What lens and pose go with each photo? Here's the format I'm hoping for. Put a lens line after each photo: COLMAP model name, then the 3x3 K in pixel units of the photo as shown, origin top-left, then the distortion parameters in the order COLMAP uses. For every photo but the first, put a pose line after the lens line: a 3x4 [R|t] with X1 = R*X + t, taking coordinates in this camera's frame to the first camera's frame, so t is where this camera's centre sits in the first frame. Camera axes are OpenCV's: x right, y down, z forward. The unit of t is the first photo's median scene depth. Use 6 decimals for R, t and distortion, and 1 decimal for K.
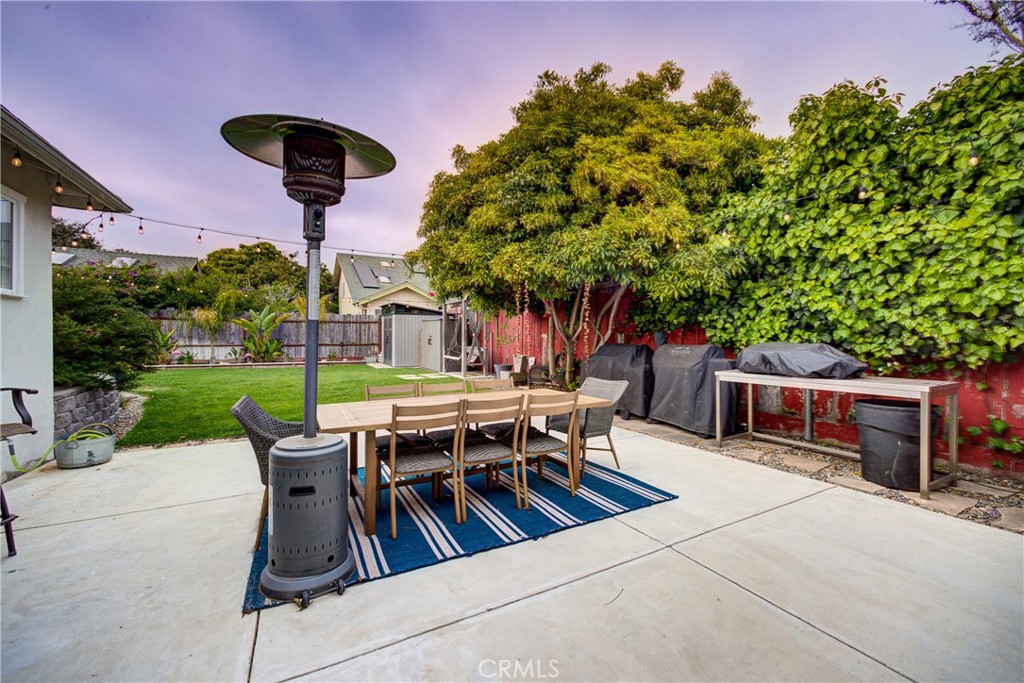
lens RADIAL K [[404.2, 0, 504.6], [0, 404.2, 333.6], [0, 0, 1]] dist [-0.020458, 0.009556]
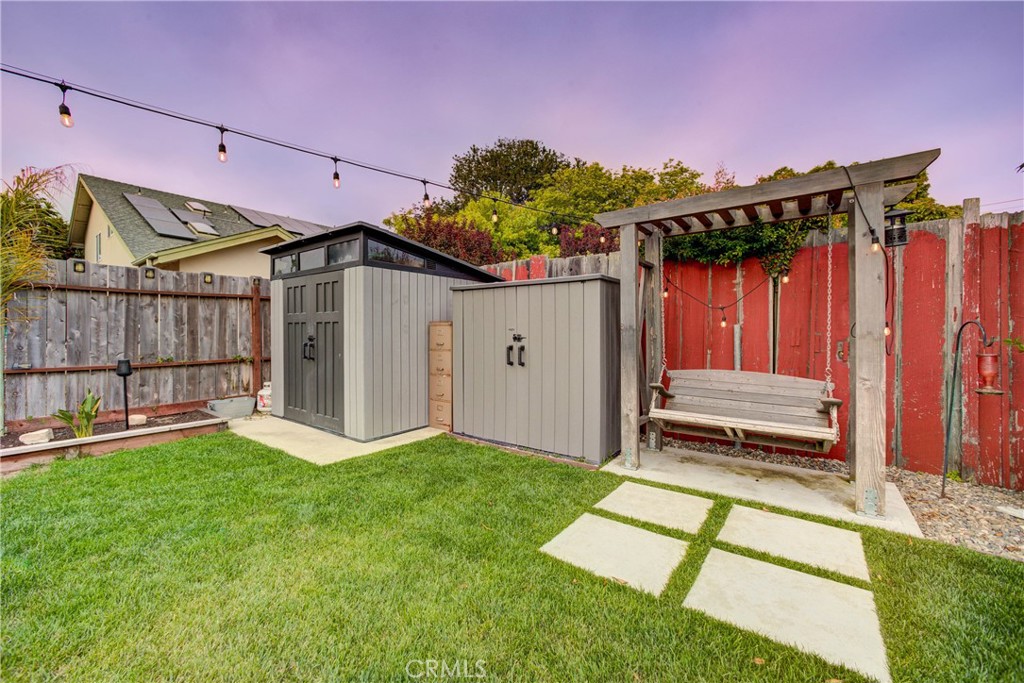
lens RADIAL K [[404.2, 0, 504.6], [0, 404.2, 333.6], [0, 0, 1]] dist [-0.020458, 0.009556]
pose [[0.910393, -0.007861, 0.413669, -0.279063], [0.004202, 0.999944, 0.009756, 0.000381], [-0.413723, -0.007143, 0.910375, 0.639278]]
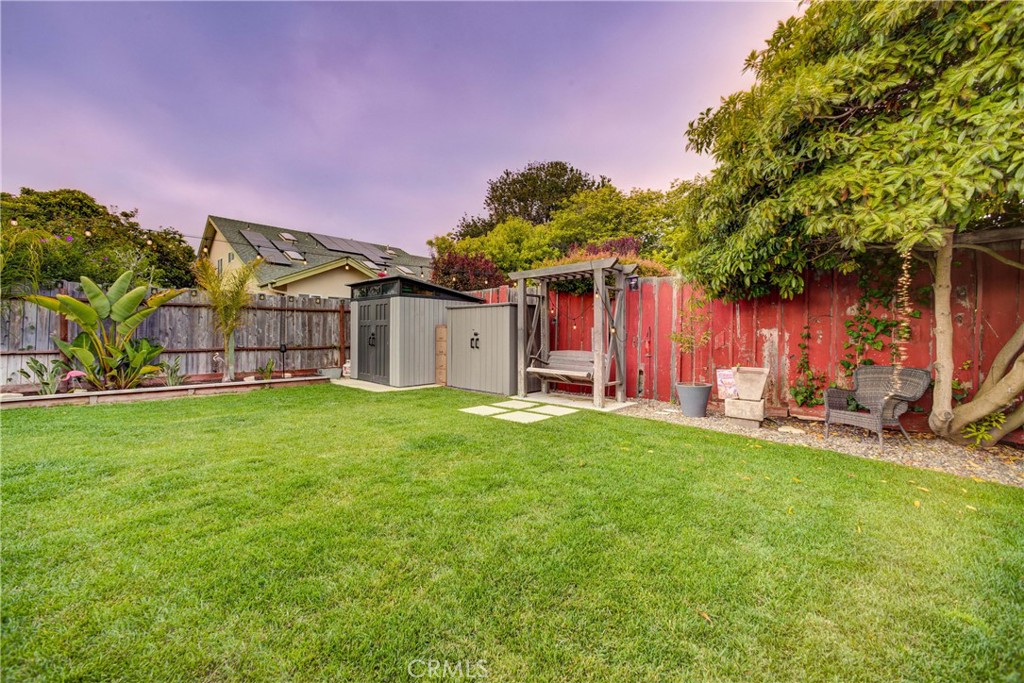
lens RADIAL K [[404.2, 0, 504.6], [0, 404.2, 333.6], [0, 0, 1]] dist [-0.020458, 0.009556]
pose [[0.953125, 0.001431, 0.302573, -0.282053], [-0.002058, 0.999996, 0.001752, 0.004268], [-0.302569, -0.002293, 0.953125, 0.376663]]
